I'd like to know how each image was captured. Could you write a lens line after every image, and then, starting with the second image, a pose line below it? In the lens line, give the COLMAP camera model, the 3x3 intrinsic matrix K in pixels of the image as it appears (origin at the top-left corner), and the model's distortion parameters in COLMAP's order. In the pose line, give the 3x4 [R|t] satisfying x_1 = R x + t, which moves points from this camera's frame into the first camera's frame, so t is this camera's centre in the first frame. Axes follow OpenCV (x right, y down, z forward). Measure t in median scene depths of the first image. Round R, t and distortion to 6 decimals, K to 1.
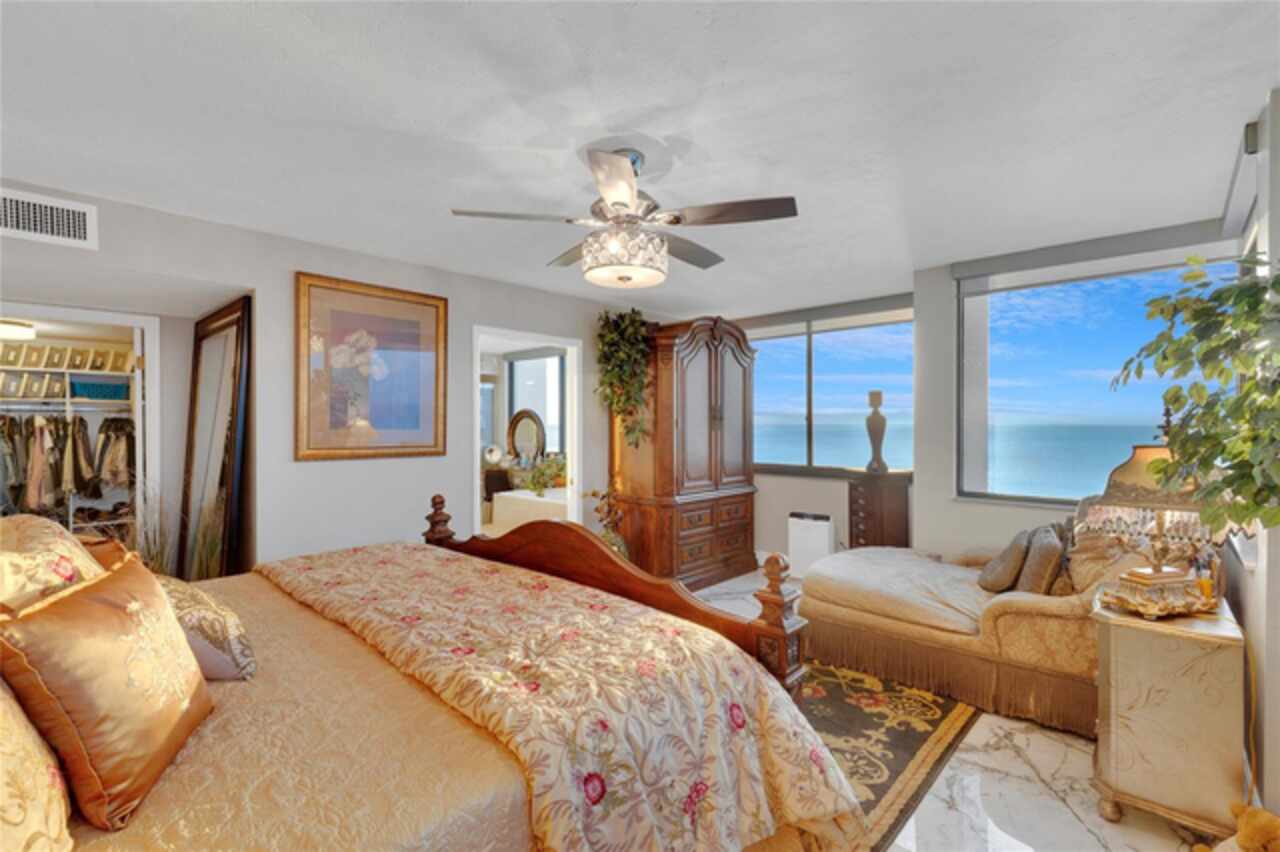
lens RADIAL K [[586.3, 0, 660.6], [0, 586.3, 424.8], [0, 0, 1]] dist [0.000369, -0.000901]
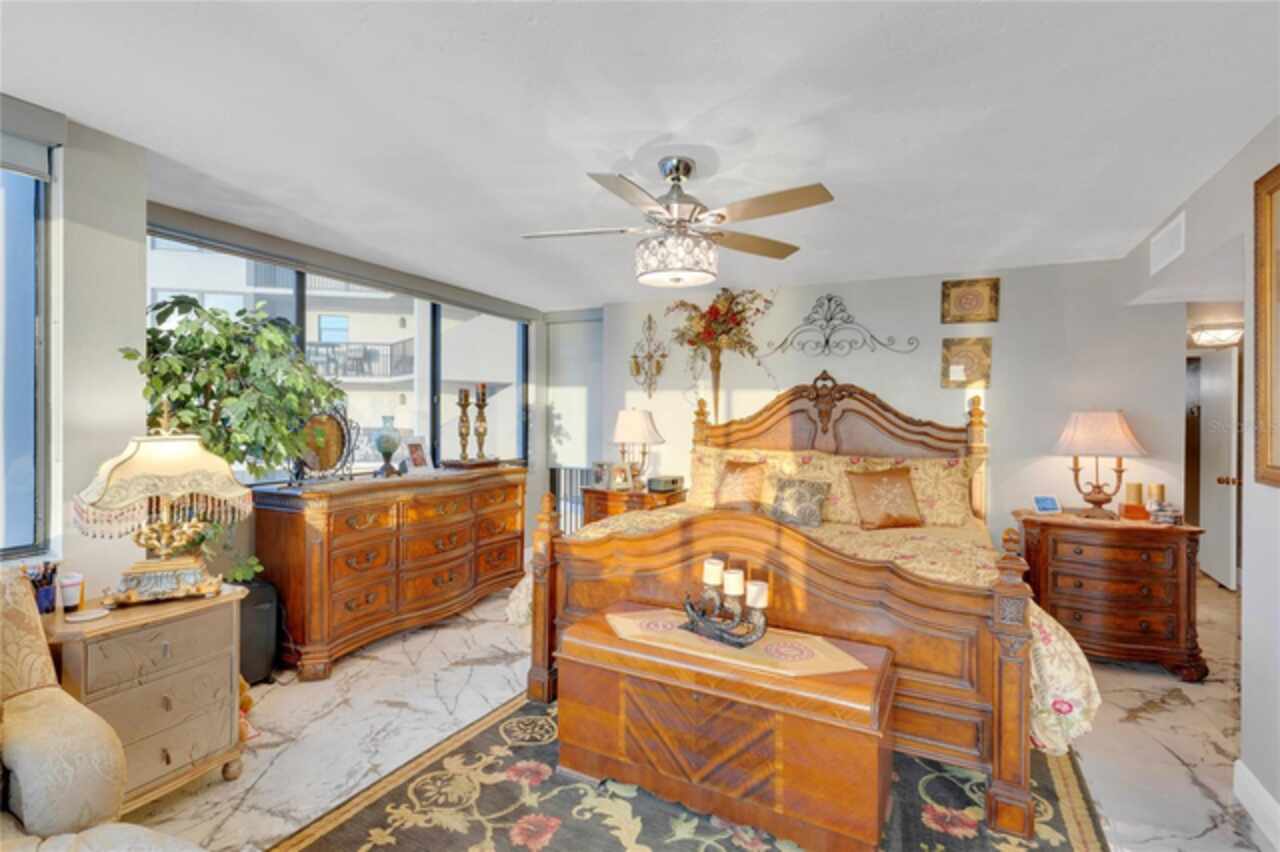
lens RADIAL K [[596.9, 0, 623.6], [0, 596.9, 423.0], [0, 0, 1]] dist [0.012205, -0.000496]
pose [[-0.979196, 0.000584, -0.202917, 0.146506], [-0.003270, 0.999821, 0.018656, -0.011386], [0.202891, 0.018932, -0.979018, 1.206325]]
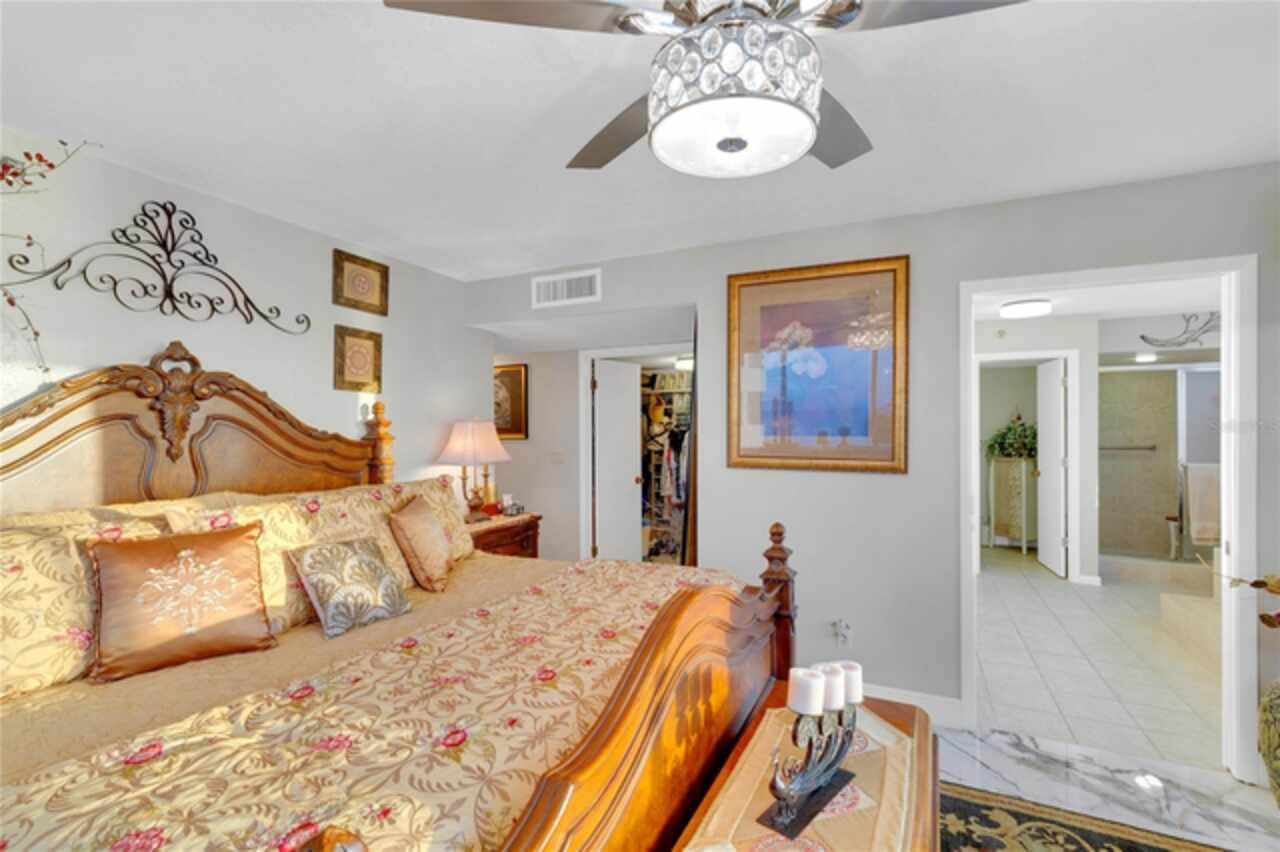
lens RADIAL K [[596.9, 0, 623.6], [0, 596.9, 423.0], [0, 0, 1]] dist [0.012205, -0.000496]
pose [[0.253082, -0.008267, -0.967410, 0.248626], [-0.000027, 0.999963, -0.008553, -0.003839], [0.967445, 0.002191, 0.253072, 0.466869]]
